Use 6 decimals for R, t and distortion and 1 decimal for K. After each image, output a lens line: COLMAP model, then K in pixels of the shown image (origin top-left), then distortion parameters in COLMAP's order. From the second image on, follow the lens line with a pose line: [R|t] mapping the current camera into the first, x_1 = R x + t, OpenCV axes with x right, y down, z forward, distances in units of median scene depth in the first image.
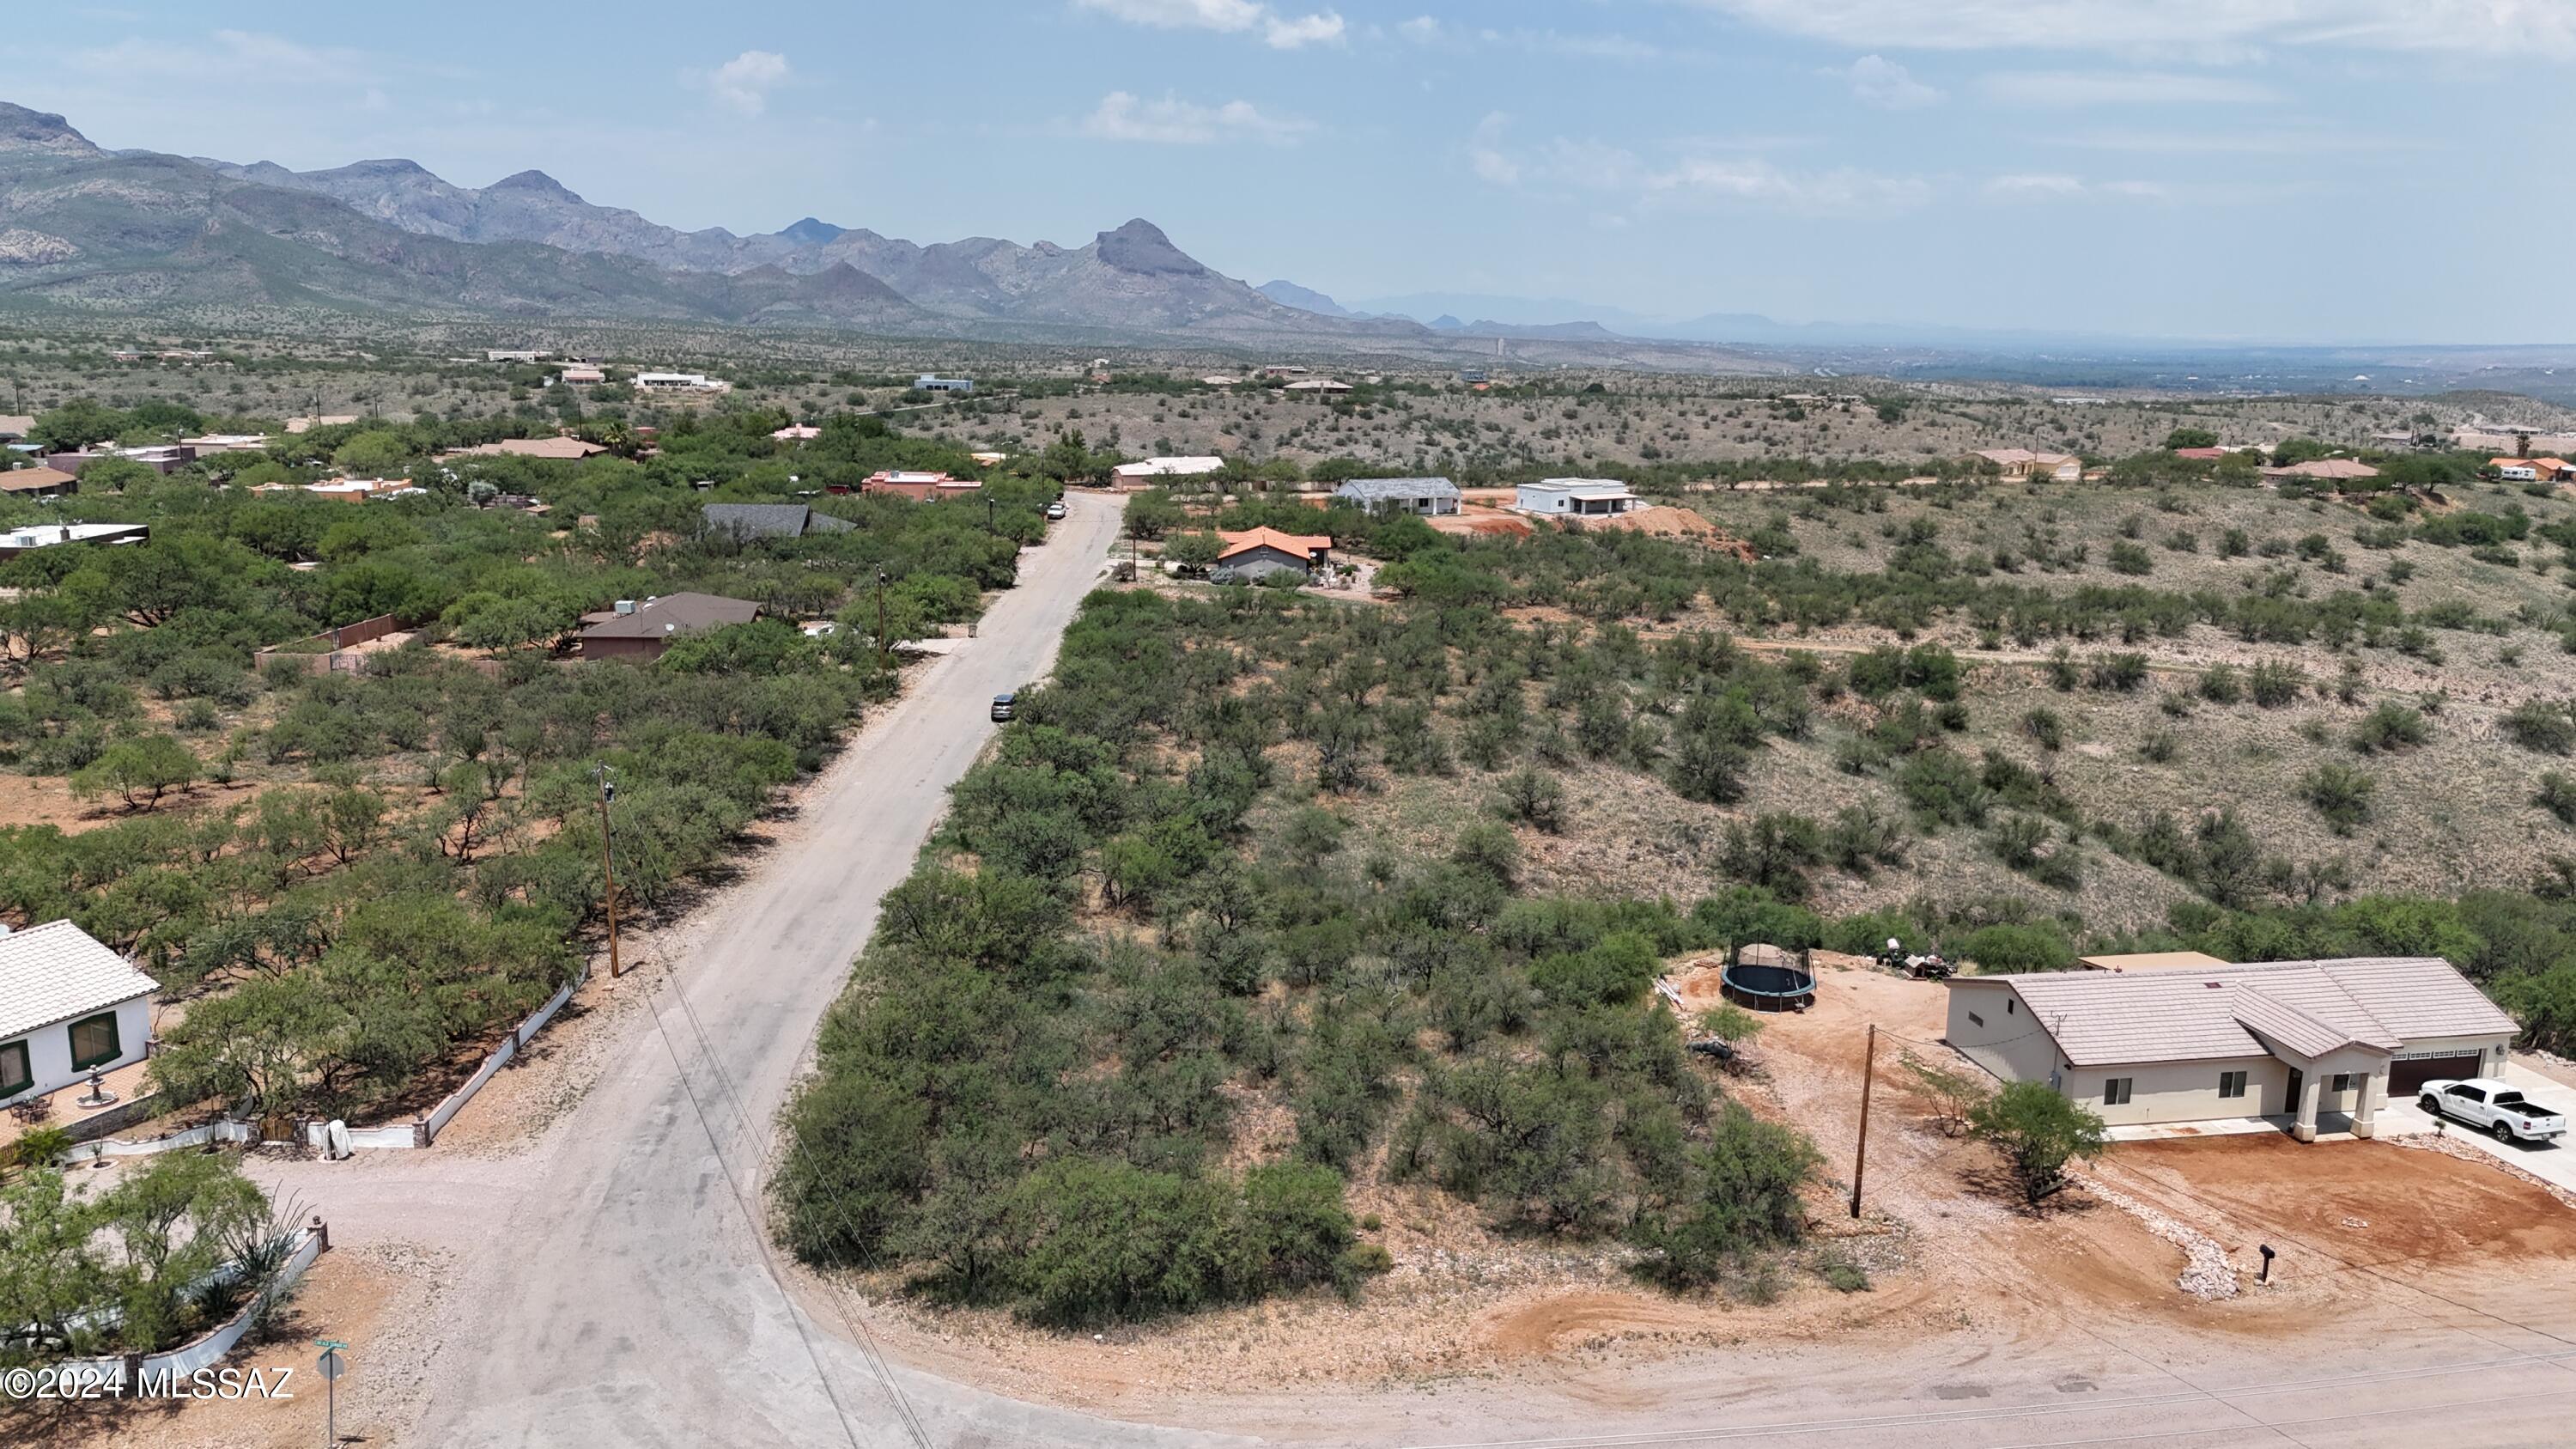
lens RADIAL K [[1887.6, 0, 1281.2], [0, 1887.6, 746.0], [0, 0, 1]] dist [0.075578, -0.072840]
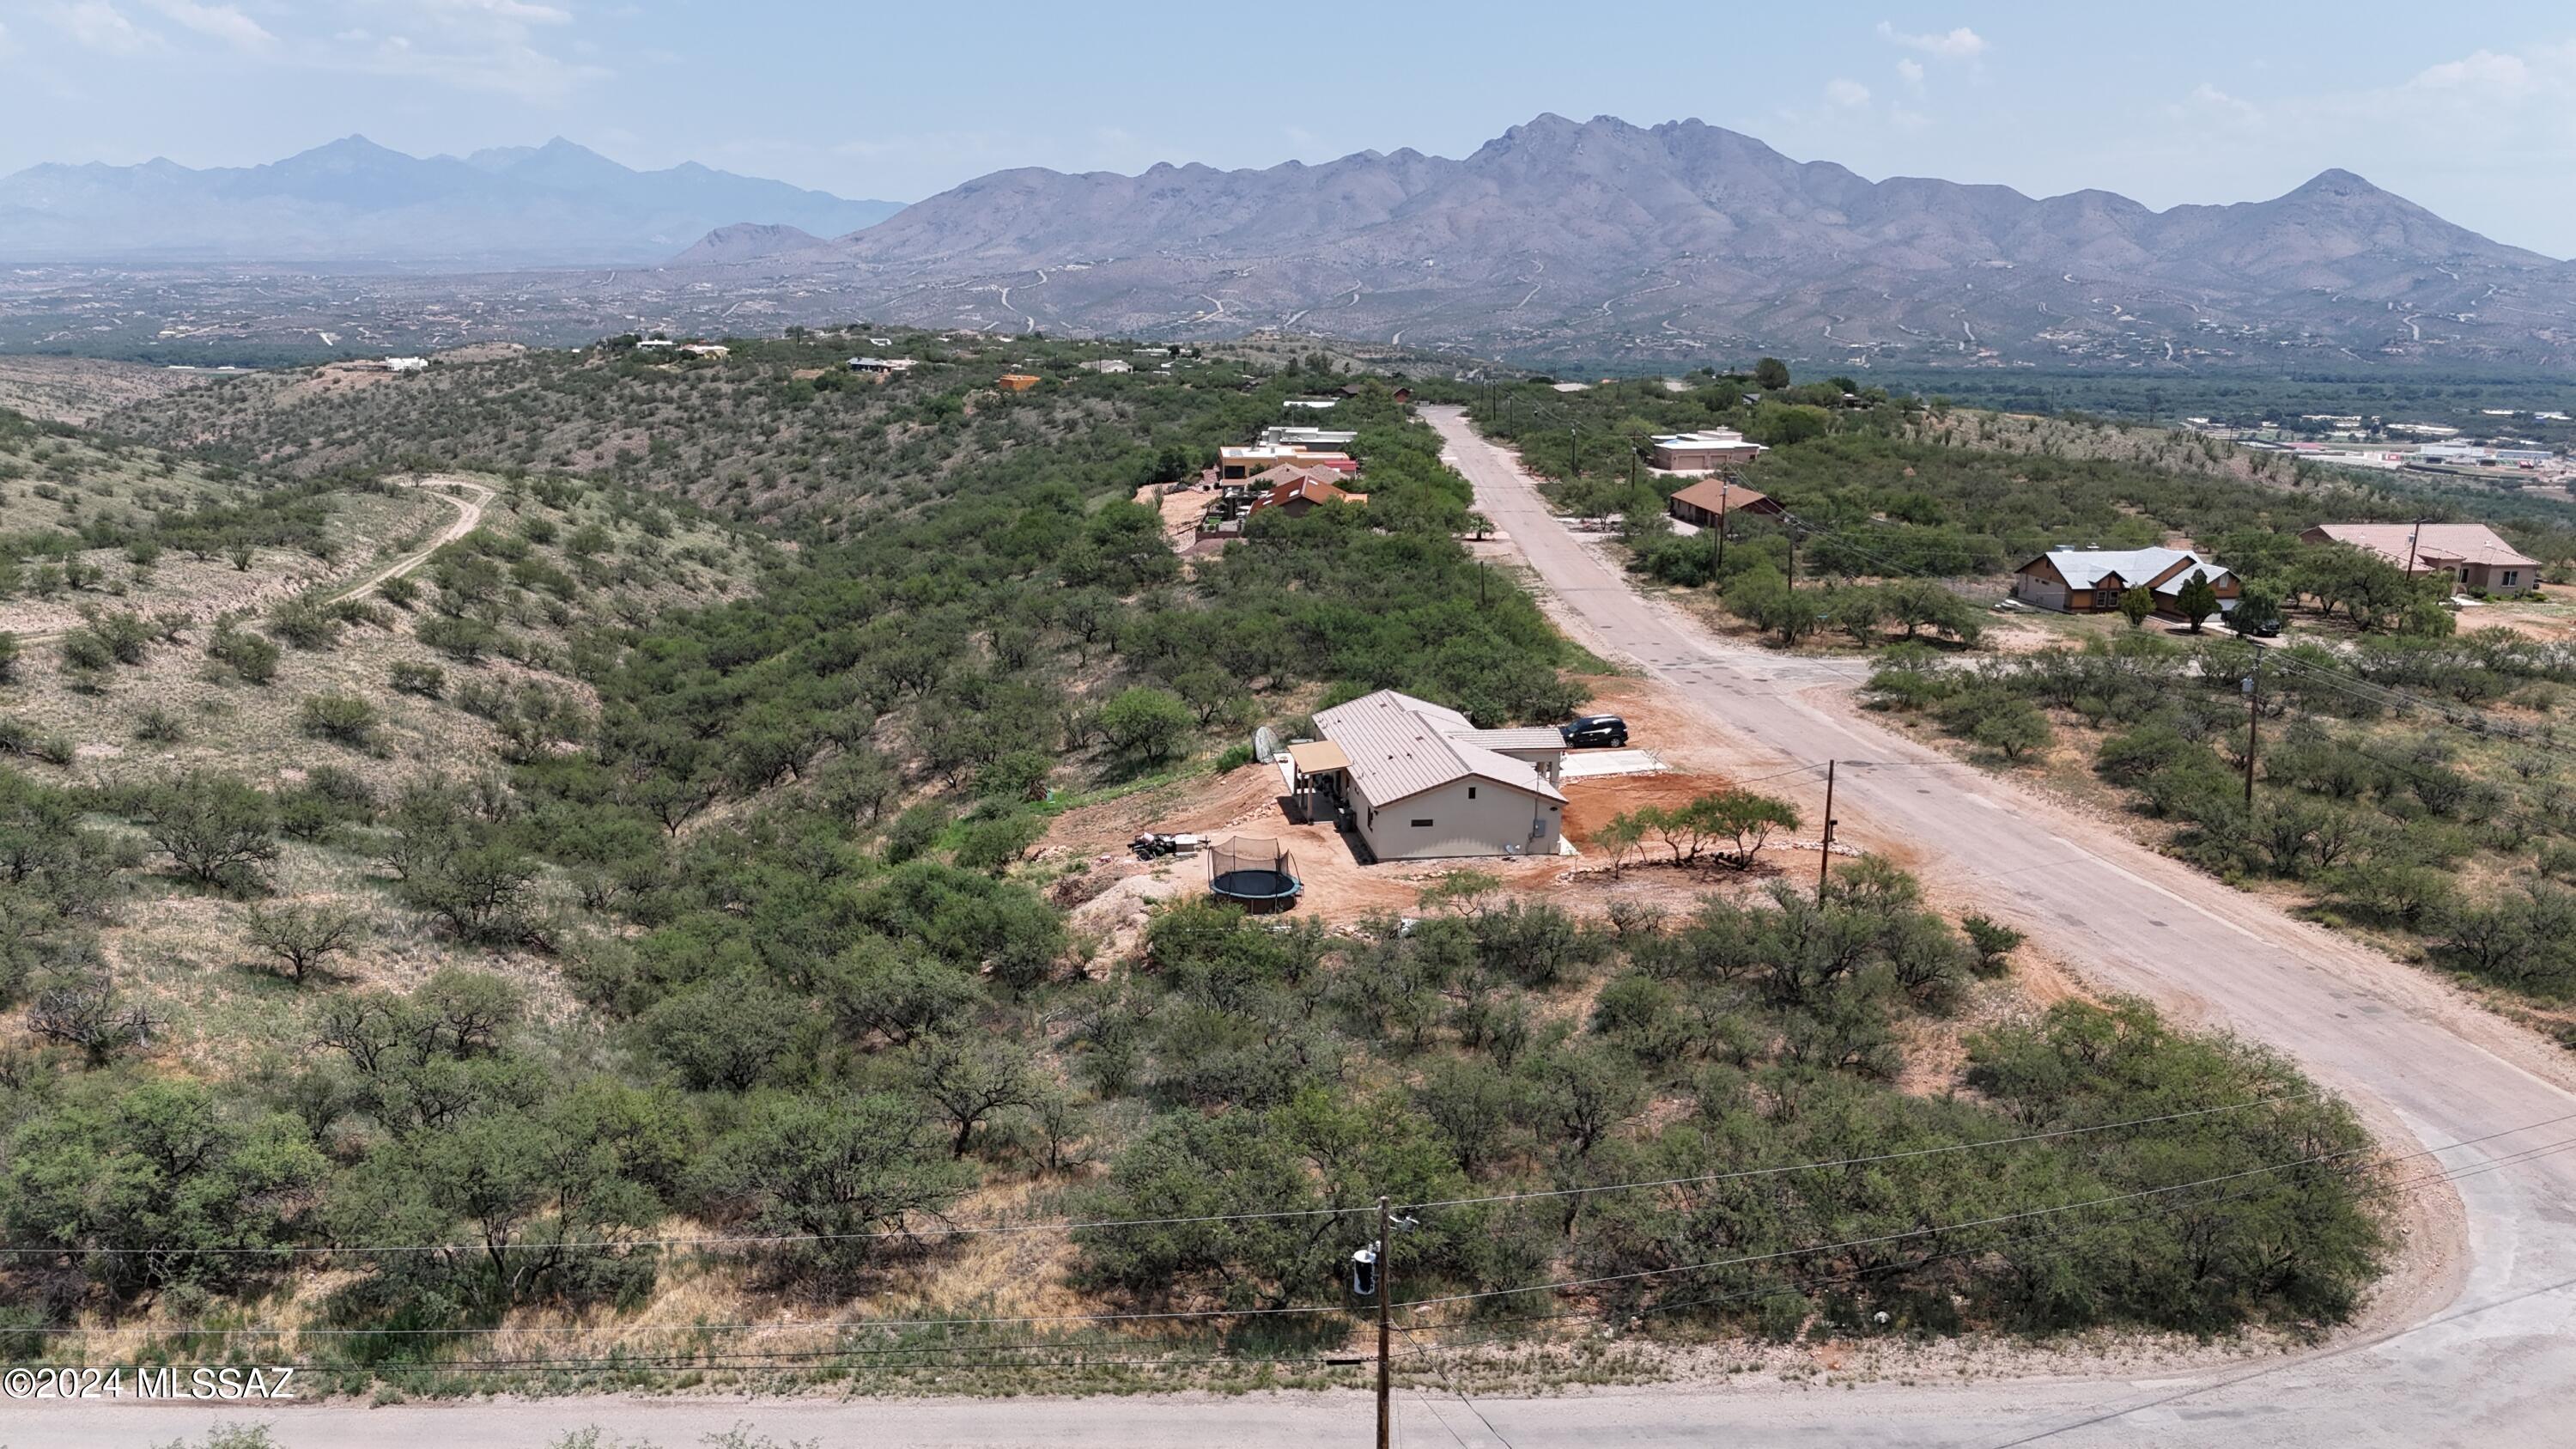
lens RADIAL K [[1887.6, 0, 1278.0], [0, 1887.6, 745.5], [0, 0, 1]] dist [0.075578, -0.072840]
pose [[0.041450, -0.250198, 0.967307, -0.187517], [0.209479, 0.948798, 0.236434, -0.048787], [-0.976934, 0.192831, 0.091739, 0.243305]]
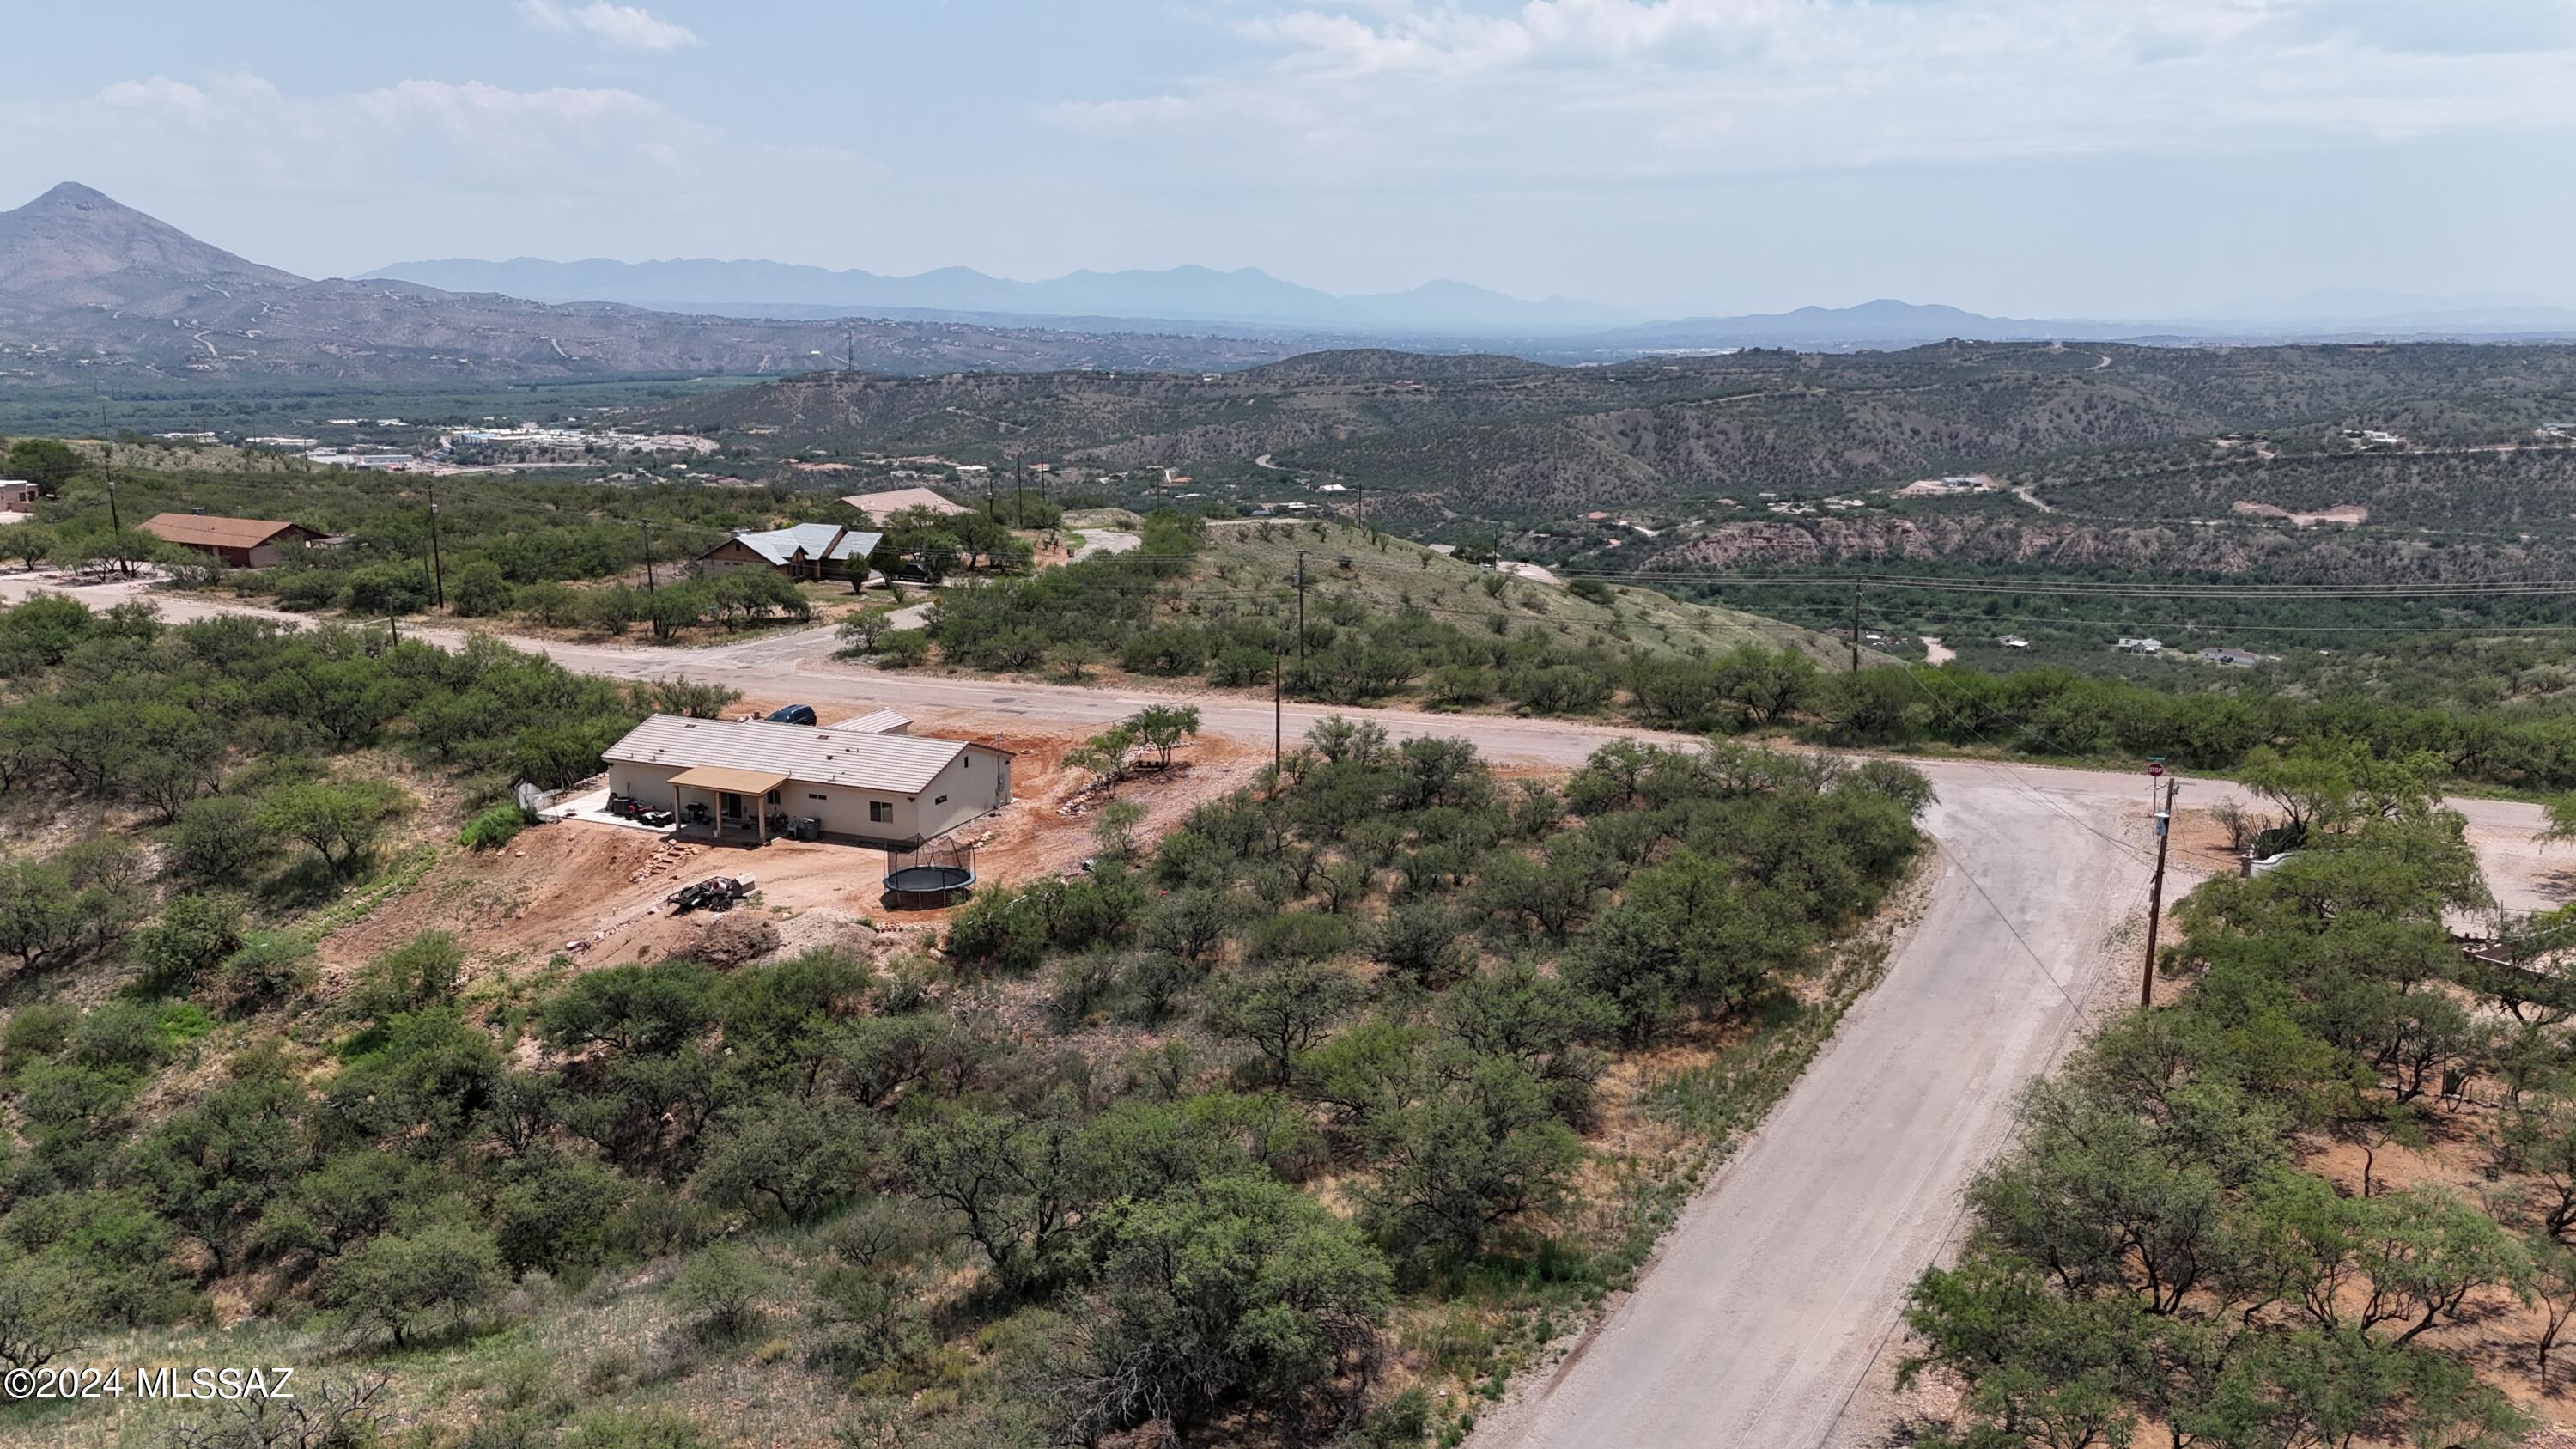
lens RADIAL K [[1887.6, 0, 1270.8], [0, 1887.6, 779.8], [0, 0, 1]] dist [0.075578, -0.072840]
pose [[-0.839188, -0.145764, 0.523942, -0.115242], [0.103897, 0.902696, 0.417546, -0.090394], [-0.533824, 0.404836, -0.742388, 0.449717]]
